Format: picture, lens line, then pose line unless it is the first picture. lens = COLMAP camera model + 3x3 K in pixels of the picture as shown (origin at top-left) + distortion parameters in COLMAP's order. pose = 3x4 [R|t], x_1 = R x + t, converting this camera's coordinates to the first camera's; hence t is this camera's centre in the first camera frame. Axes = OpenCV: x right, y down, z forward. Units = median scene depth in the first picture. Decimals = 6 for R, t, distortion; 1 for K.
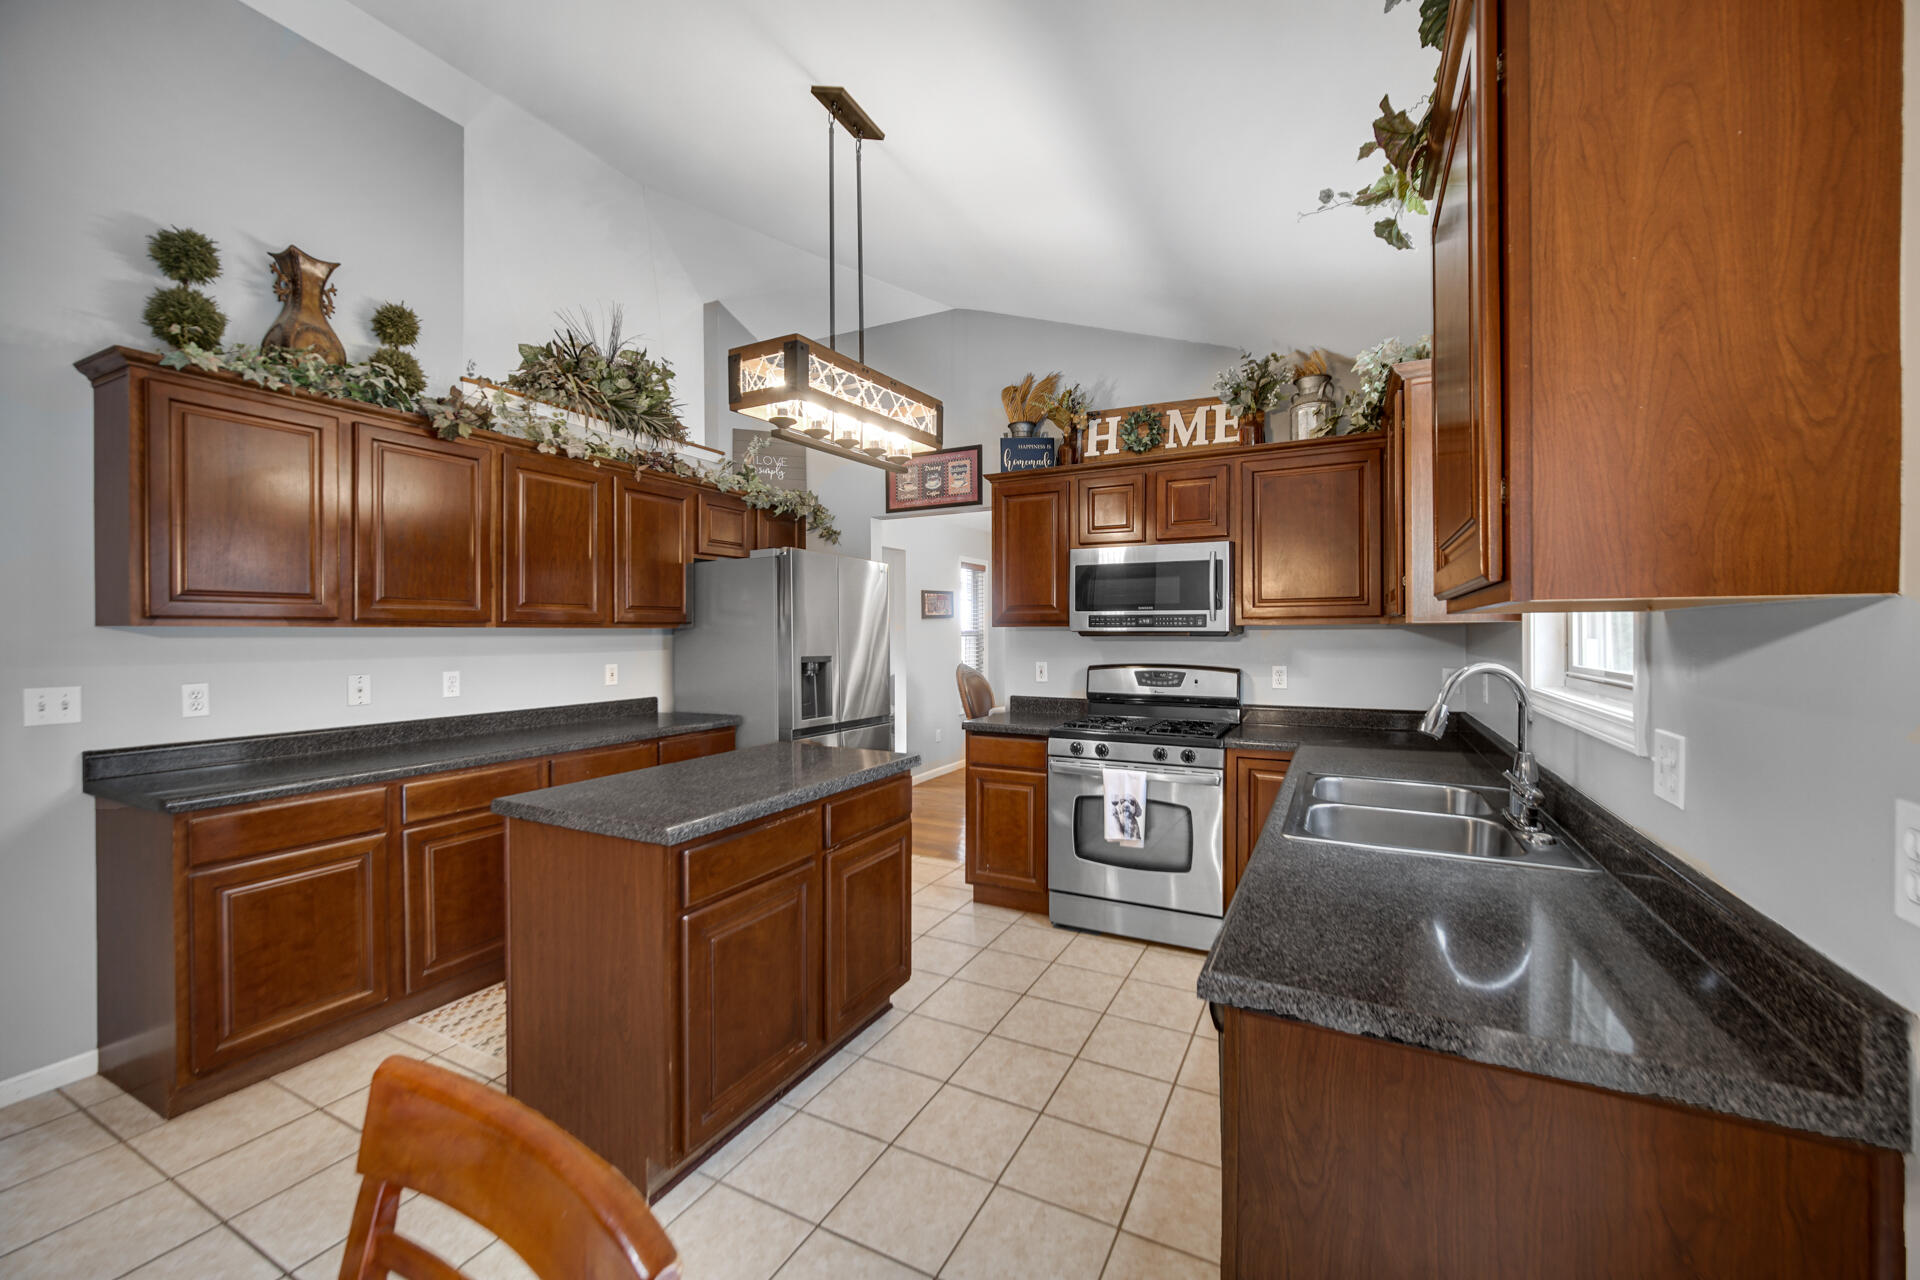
lens RADIAL K [[767.5, 0, 941.5], [0, 767.5, 636.7], [0, 0, 1]] dist [-0.005768, 0.000529]
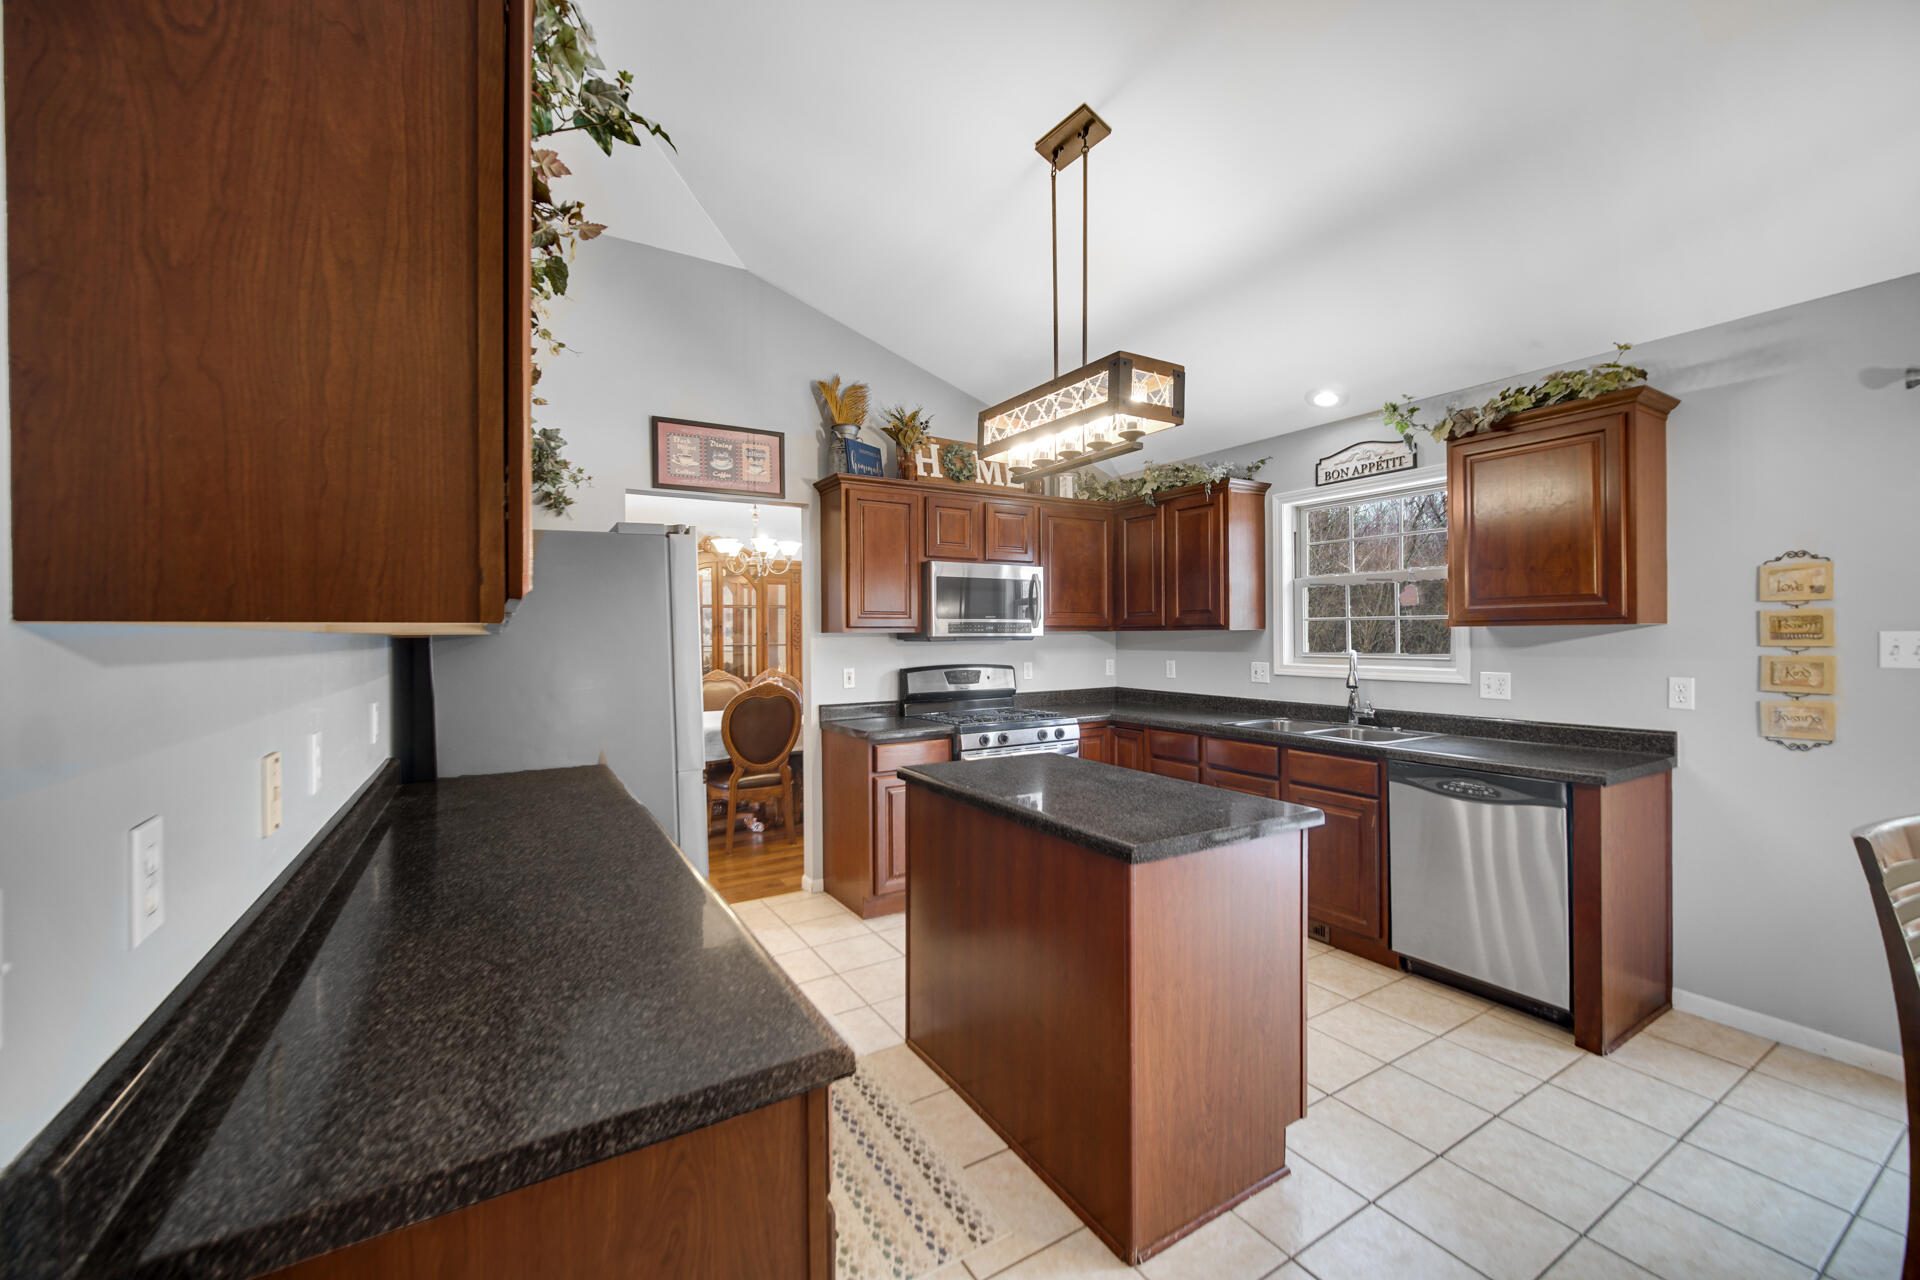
lens RADIAL K [[767.5, 0, 967.5], [0, 767.5, 642.0], [0, 0, 1]] dist [-0.005768, 0.000529]
pose [[0.510800, -0.005301, 0.859683, -0.881527], [0.010225, 0.999948, 0.000090, 0.001704], [-0.859639, 0.008744, 0.510828, 0.484046]]
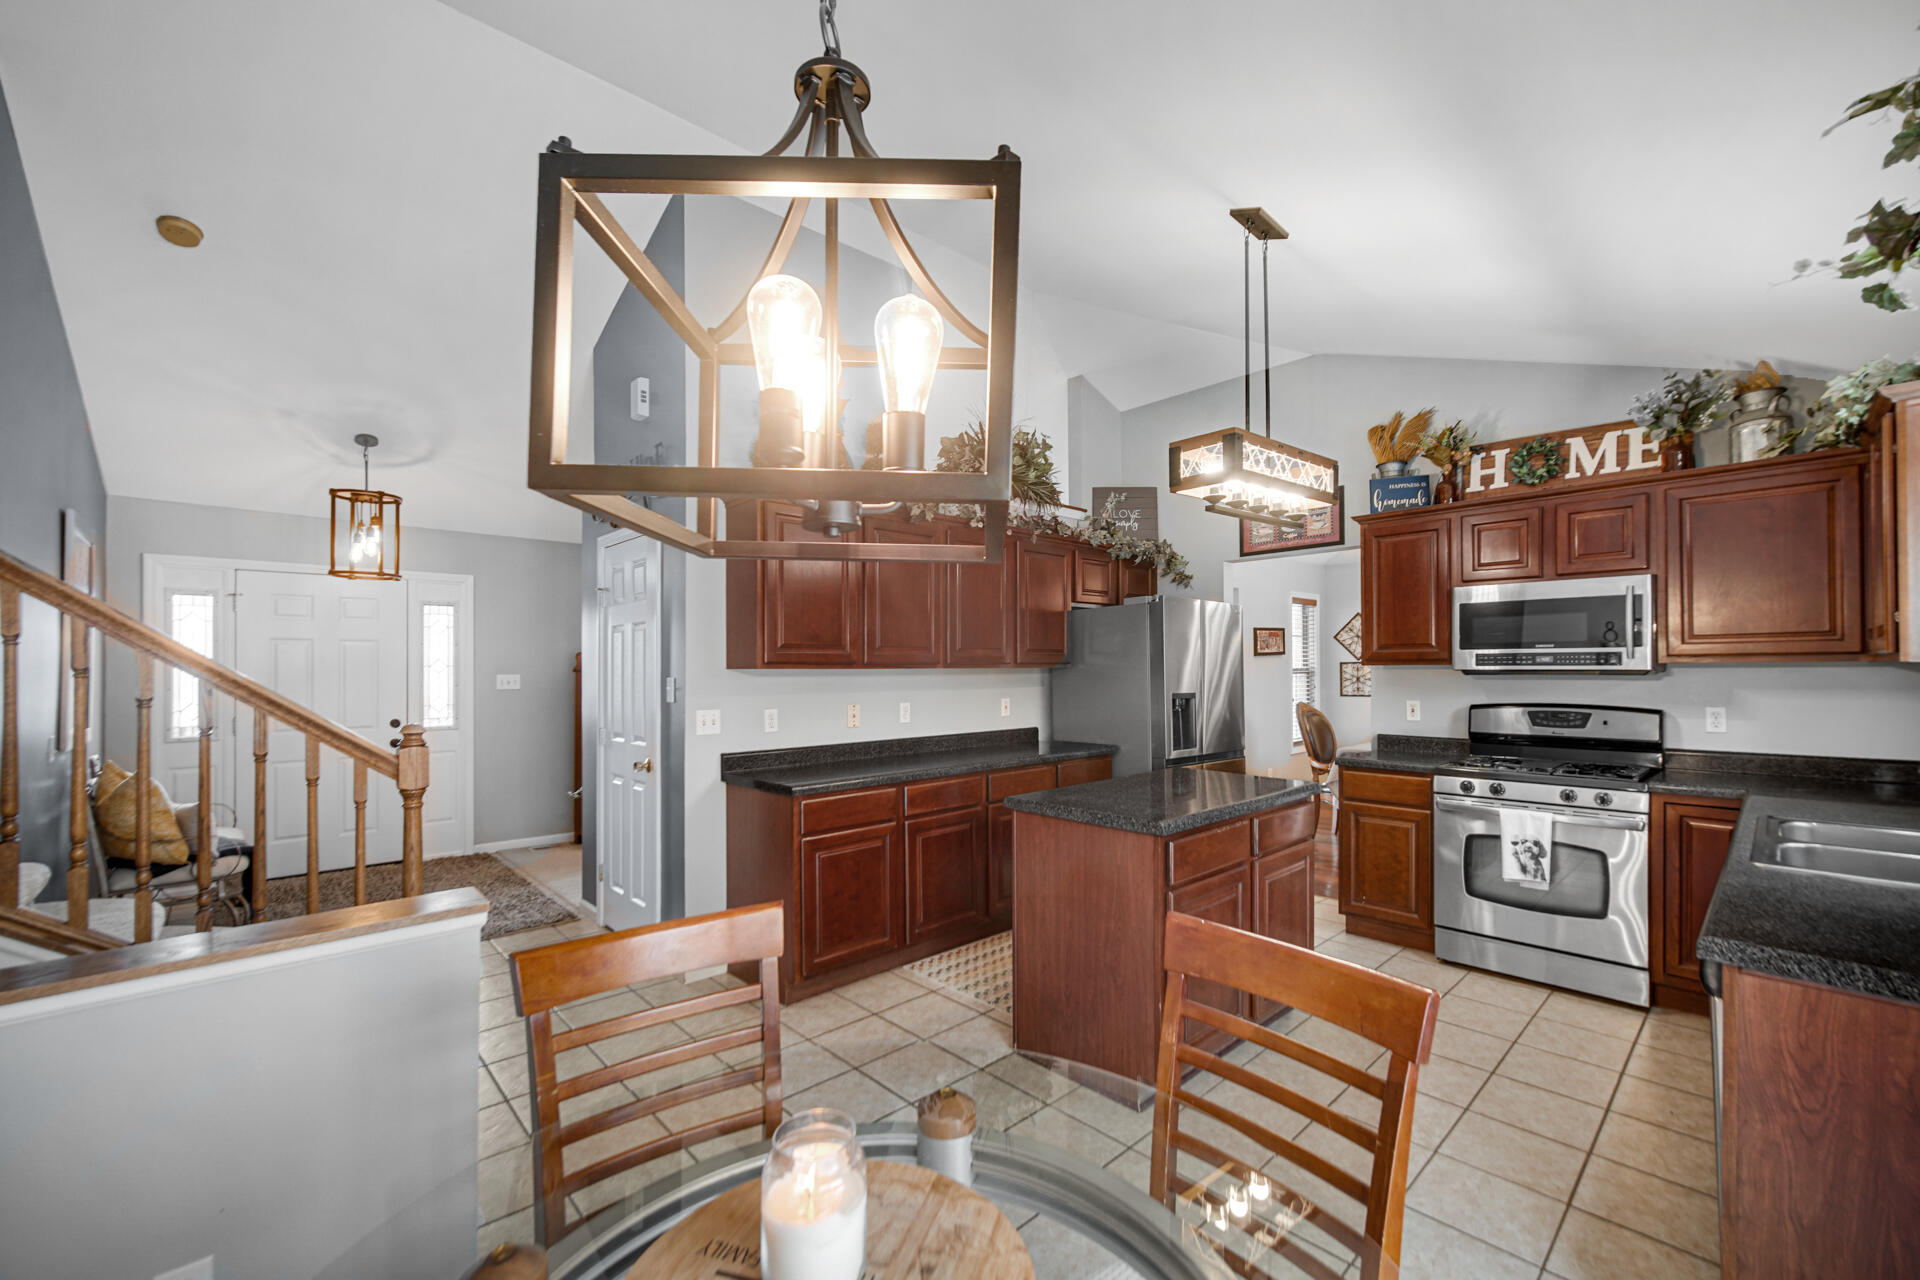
lens RADIAL K [[767.5, 0, 985.1], [0, 767.5, 669.2], [0, 0, 1]] dist [-0.005768, 0.000529]
pose [[0.946773, -0.002435, -0.321894, -0.103264], [0.000492, 0.999981, -0.006118, -0.002672], [0.321903, 0.005634, 0.946756, -0.162787]]
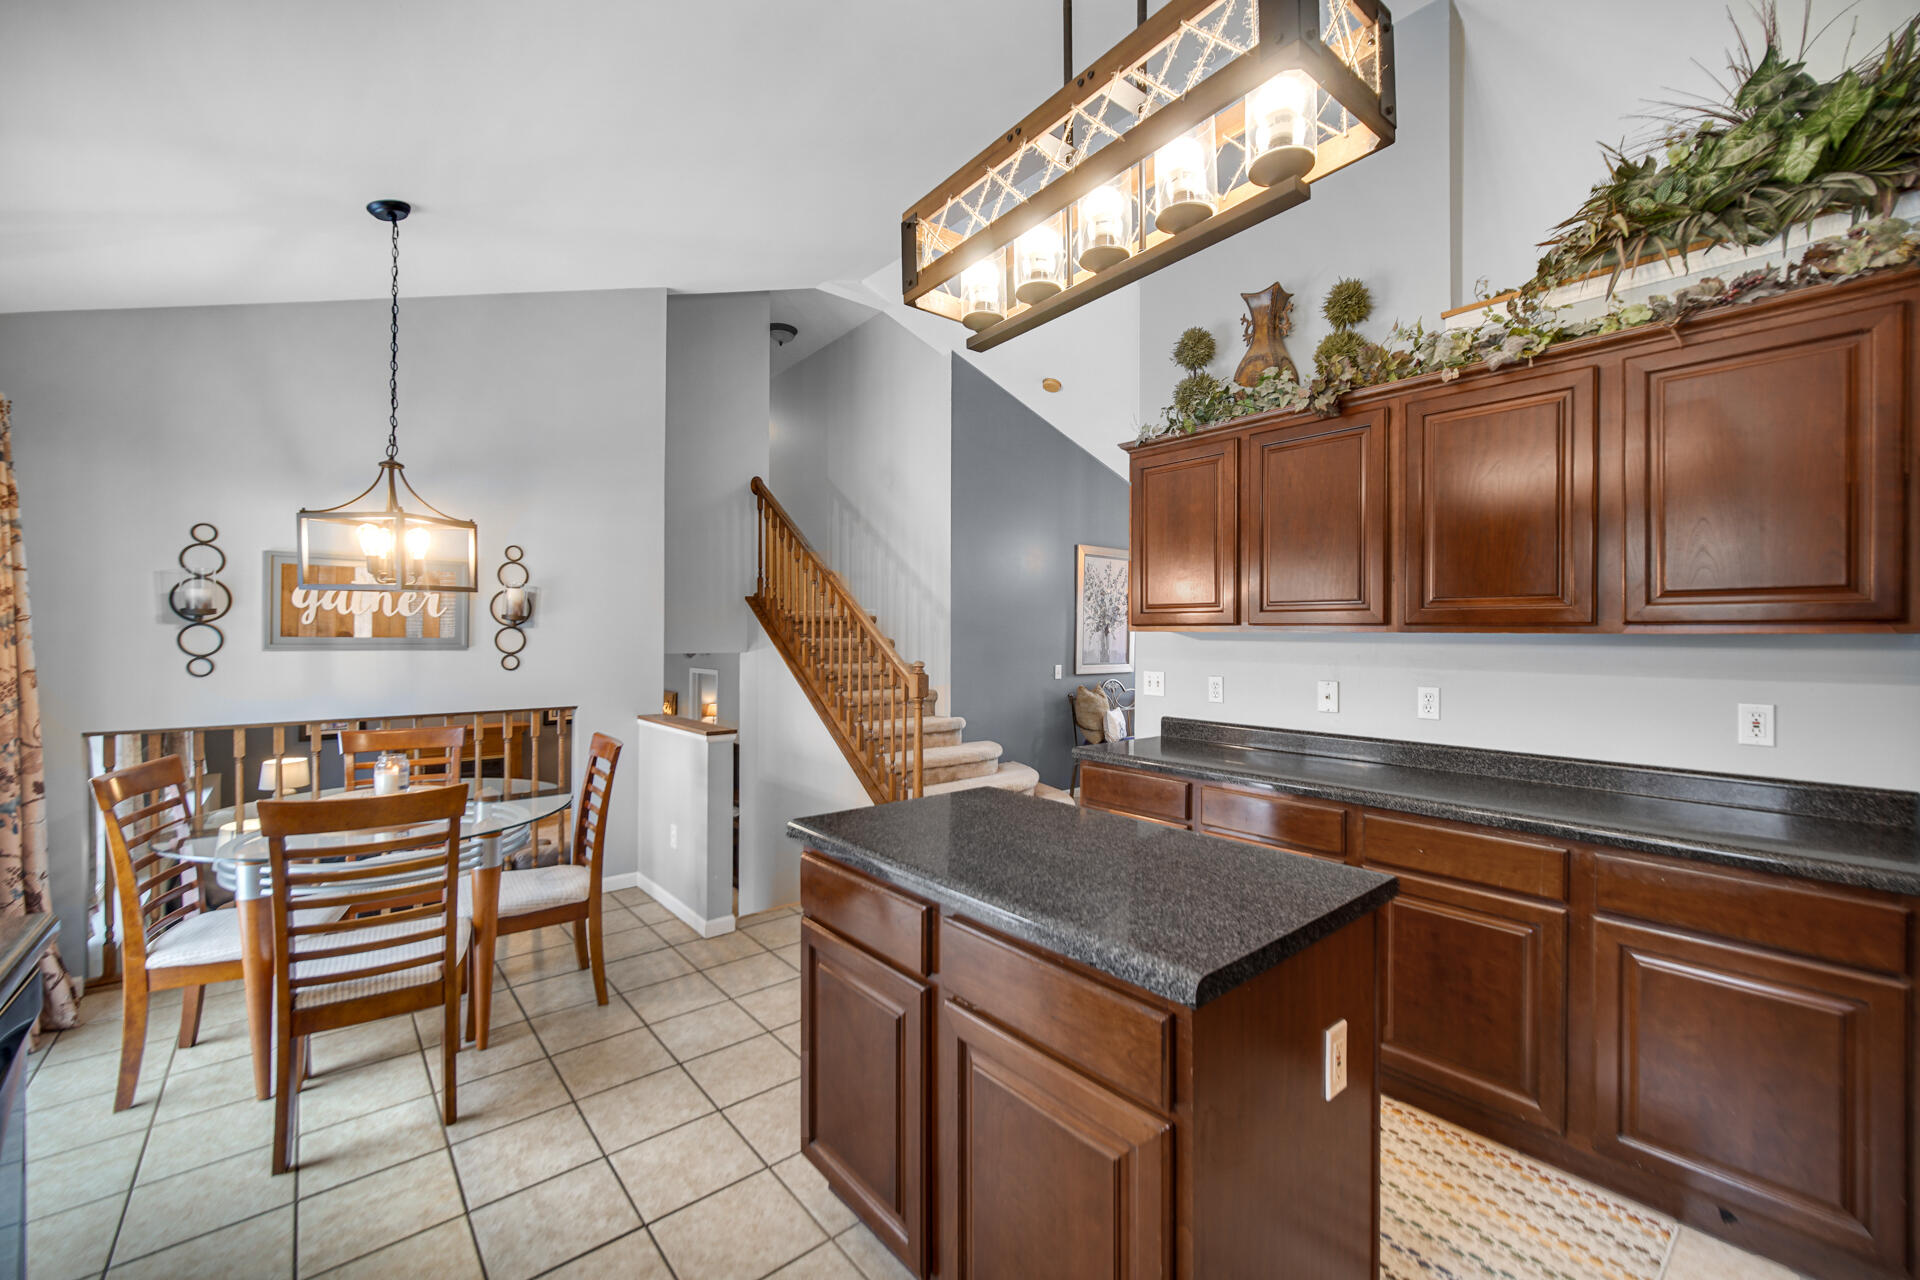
lens RADIAL K [[767.5, 0, 964.3], [0, 767.5, 637.2], [0, 0, 1]] dist [-0.005768, 0.000529]
pose [[-0.387040, 0.002254, -0.922060, 0.296346], [-0.014076, 0.999866, 0.008353, -0.006784], [0.921955, 0.016212, -0.386957, 0.917369]]
